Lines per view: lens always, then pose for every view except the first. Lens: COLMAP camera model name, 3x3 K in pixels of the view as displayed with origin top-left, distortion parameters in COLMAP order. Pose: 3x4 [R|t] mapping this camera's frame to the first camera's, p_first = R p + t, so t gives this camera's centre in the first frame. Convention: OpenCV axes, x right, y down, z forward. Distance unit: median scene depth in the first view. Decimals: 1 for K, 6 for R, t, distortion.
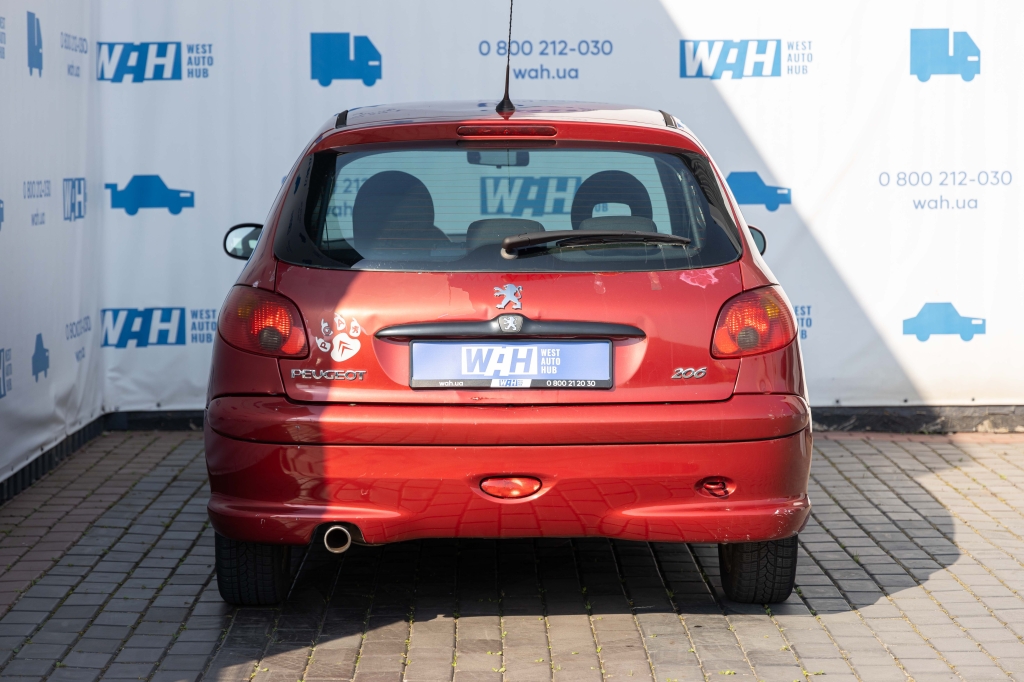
lens RADIAL K [[2760.4, 0, 519.4], [0, 2760.4, 321.6], [0, 0, 1]] dist [0.054101, -0.292713]
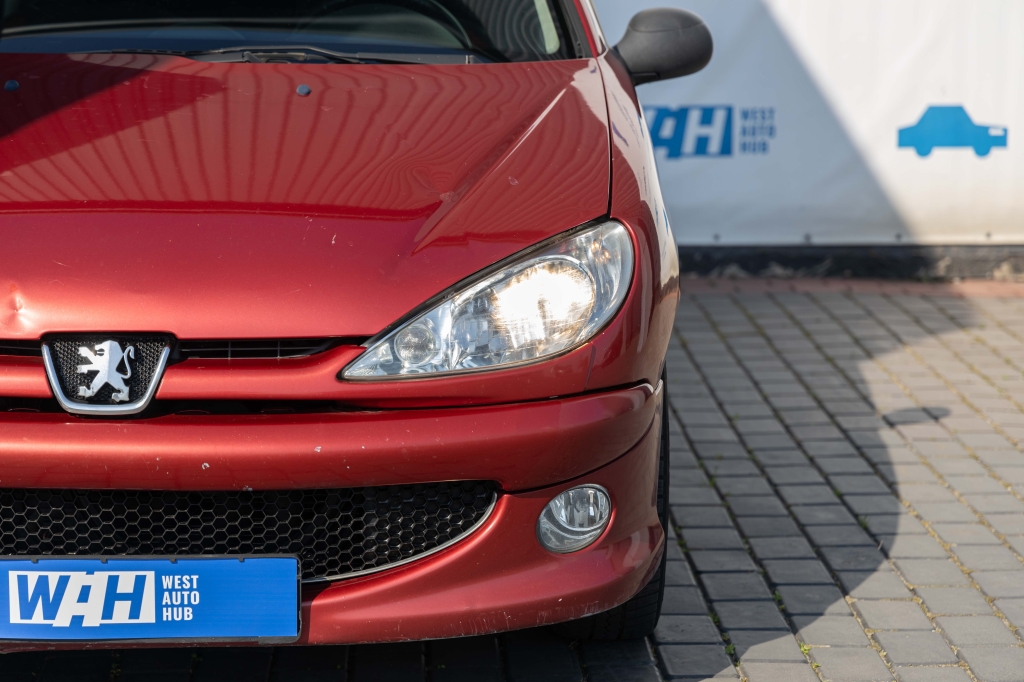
lens RADIAL K [[2612.5, 0, 512.0], [0, 2612.5, 341.0], [0, 0, 1]] dist [0.072203, -0.700110]
pose [[0.999788, 0.004159, 0.020180, 0.024357], [-0.005979, 0.995832, 0.091007, -0.008261], [-0.019718, -0.091108, 0.995646, 0.342150]]
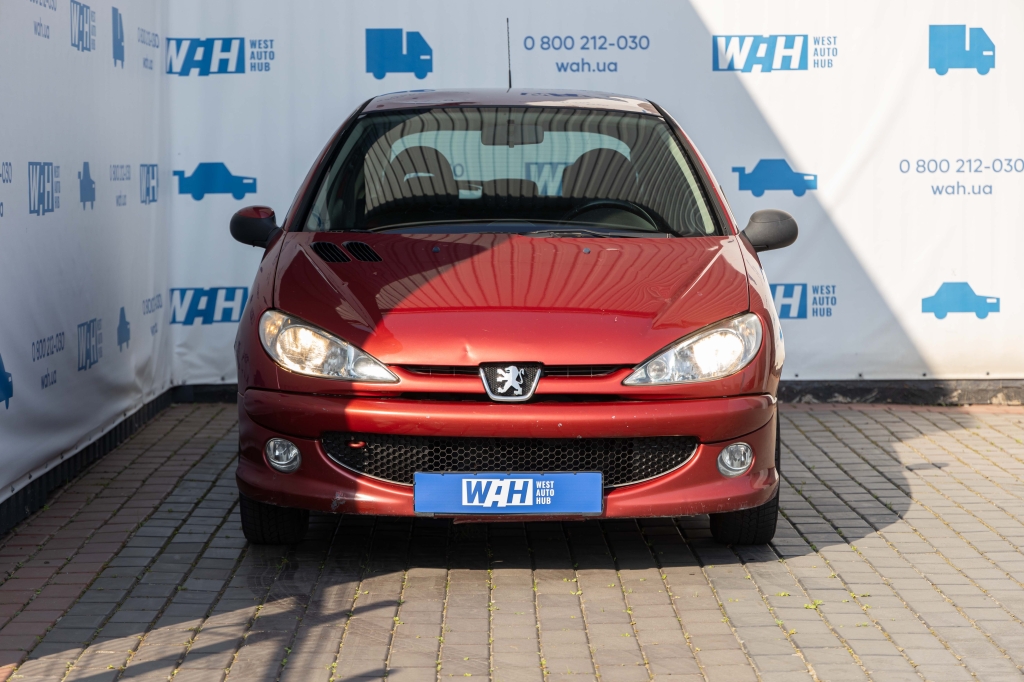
lens RADIAL K [[2760.4, 0, 519.4], [0, 2760.4, 321.6], [0, 0, 1]] dist [0.054101, -0.292713]
pose [[0.999994, -0.001038, 0.003345, -0.022848], [0.001053, 0.999990, -0.004426, 0.014855], [-0.003340, 0.004429, 0.999985, -0.073666]]
